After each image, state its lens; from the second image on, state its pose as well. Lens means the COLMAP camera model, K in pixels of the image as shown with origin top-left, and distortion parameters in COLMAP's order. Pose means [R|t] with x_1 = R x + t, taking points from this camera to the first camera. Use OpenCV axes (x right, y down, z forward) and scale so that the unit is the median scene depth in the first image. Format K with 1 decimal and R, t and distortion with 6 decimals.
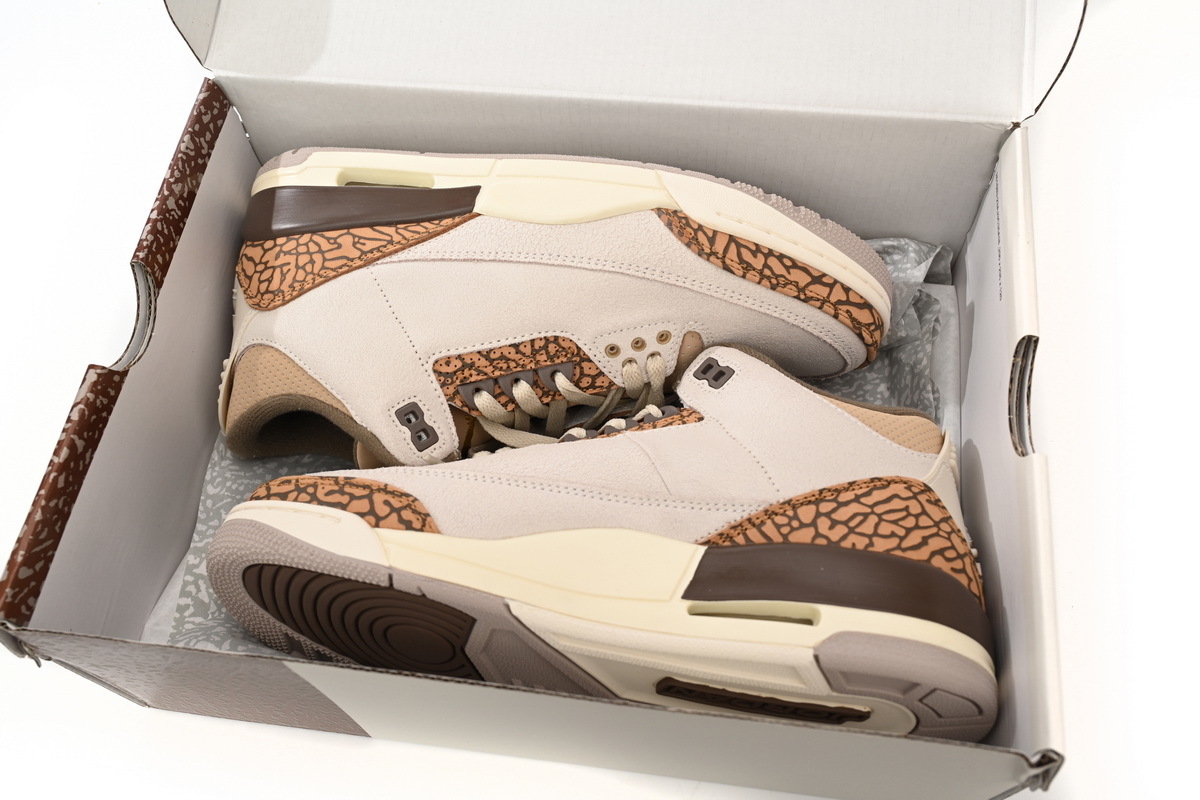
lens RADIAL K [[1059.1, 0, 599.8], [0, 1059.1, 399.0], [0, 0, 1]] dist [-0.001682, -0.000128]
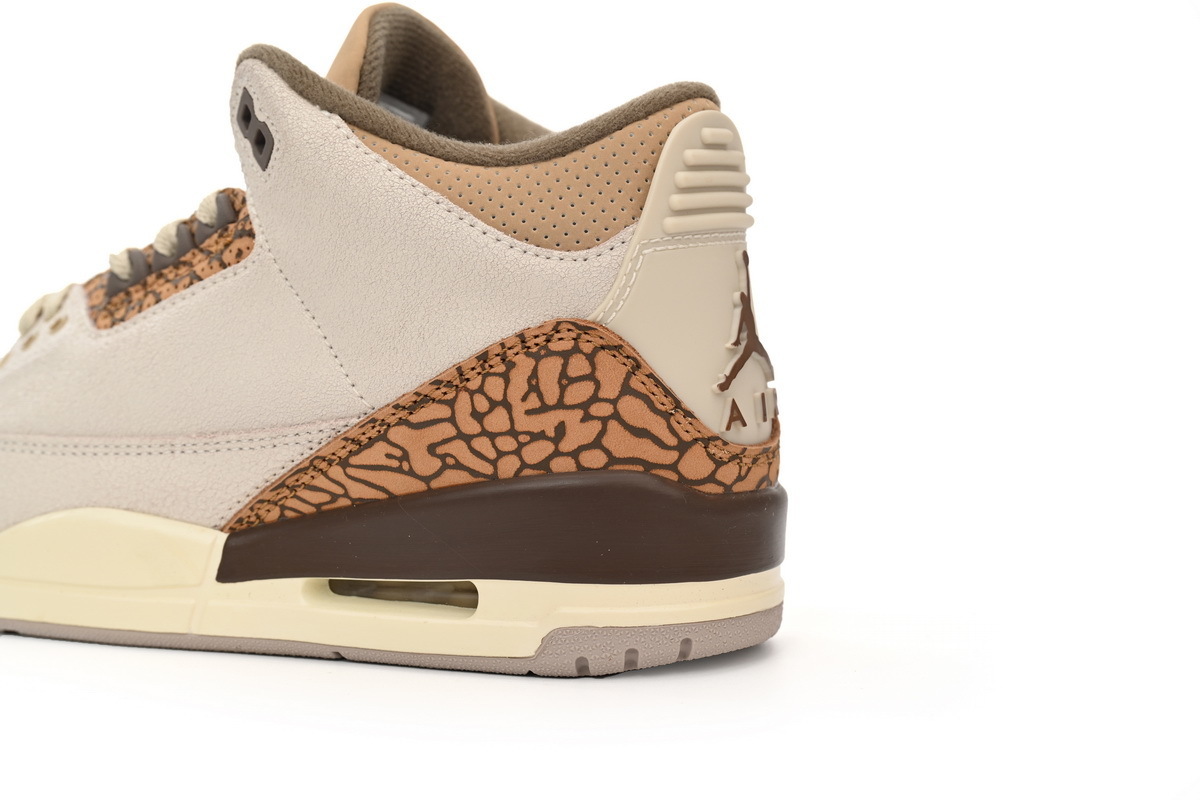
lens RADIAL K [[1817.8, 0, 600.2], [0, 1817.8, 398.7], [0, 0, 1]] dist [0.012068, 0.000000]
pose [[-0.856049, 0.125785, 0.501356, -0.769838], [0.027920, -0.957271, 0.287842, -0.375788], [0.516140, 0.260405, 0.815959, 0.298568]]
